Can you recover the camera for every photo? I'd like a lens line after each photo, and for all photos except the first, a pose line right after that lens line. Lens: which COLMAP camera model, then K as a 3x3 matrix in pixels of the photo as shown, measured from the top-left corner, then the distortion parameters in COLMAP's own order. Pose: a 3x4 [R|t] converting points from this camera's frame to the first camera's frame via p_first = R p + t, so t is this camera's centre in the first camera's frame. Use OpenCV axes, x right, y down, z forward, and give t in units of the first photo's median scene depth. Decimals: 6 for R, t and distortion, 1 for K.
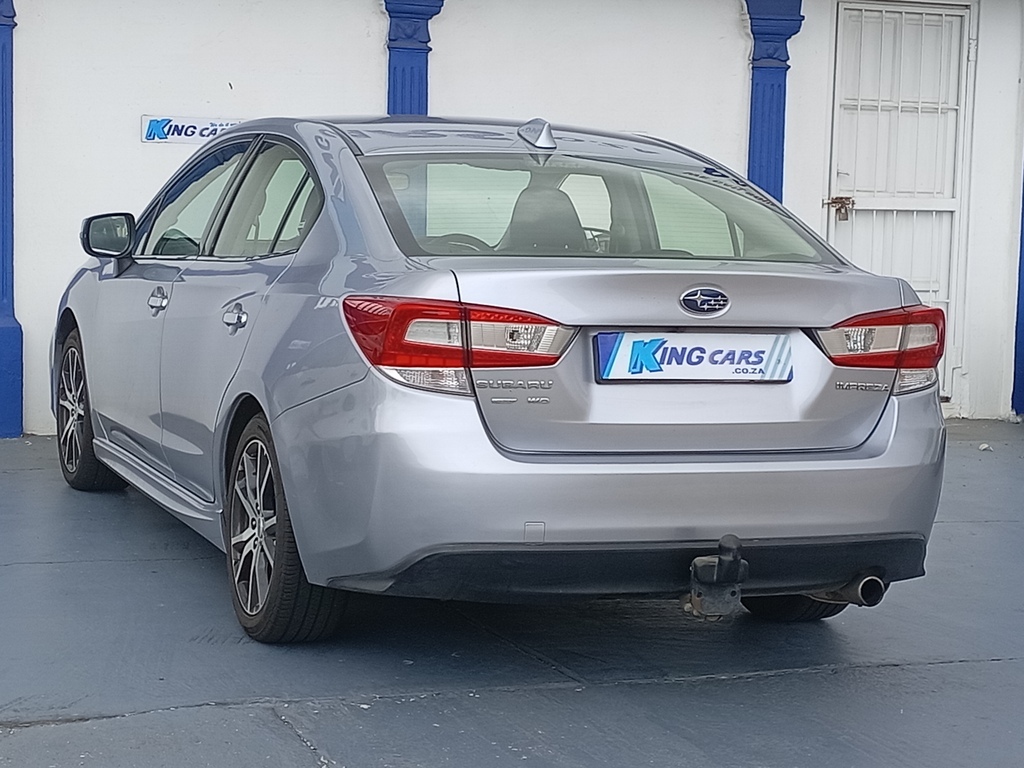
lens RADIAL K [[2300.3, 0, 537.6], [0, 2300.3, 384.0], [0, 0, 1]] dist [0.062189, 0.492547]
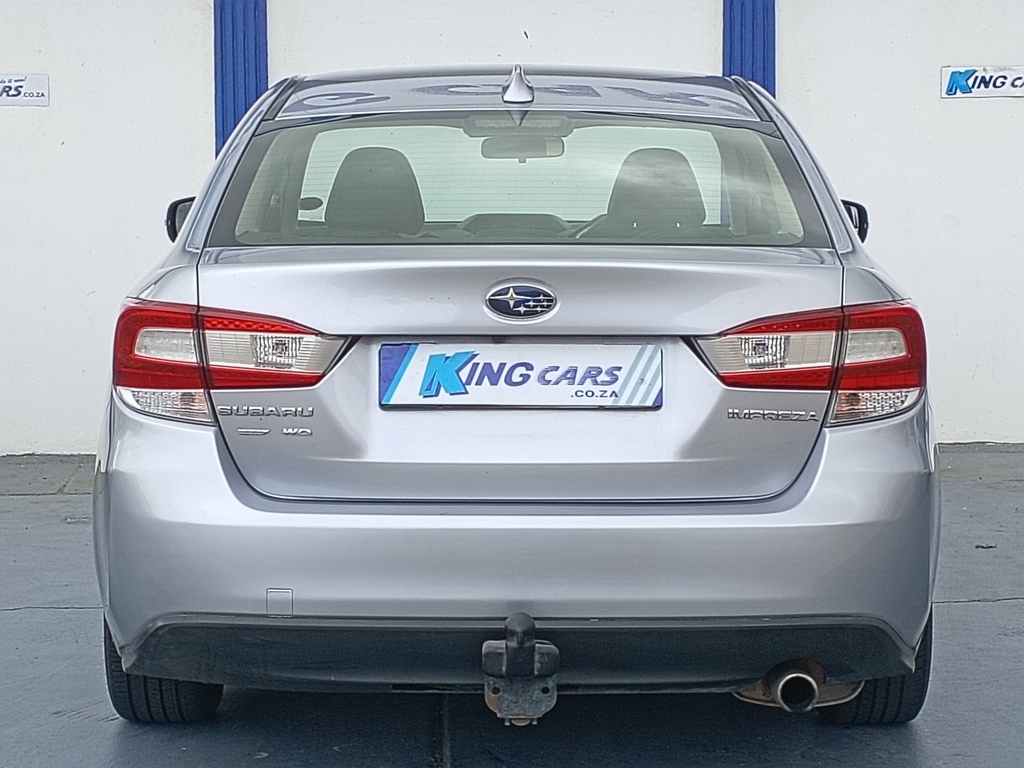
lens RADIAL K [[2647.0, 0, 512.0], [0, 2647.0, 384.0], [0, 0, 1]] dist [0.161257, -0.040813]
pose [[0.932386, 0.003027, -0.361452, 0.382178], [-0.002029, 0.999993, 0.003143, -0.011635], [0.361459, -0.002197, 0.932386, 0.186279]]
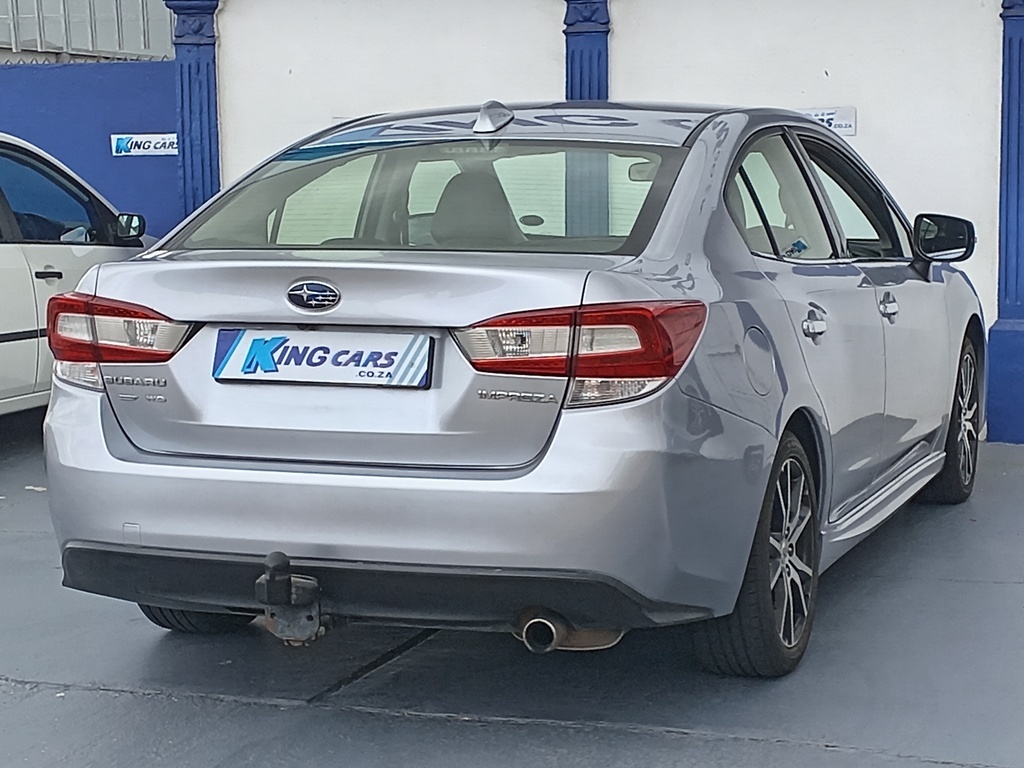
lens RADIAL K [[2300.3, 0, 537.6], [0, 2300.3, 384.0], [0, 0, 1]] dist [0.062189, 0.492547]
pose [[0.747612, 0.027691, -0.663558, 0.742614], [-0.029160, 0.999536, 0.008858, -0.011833], [0.663495, 0.012727, 0.748072, 0.373327]]
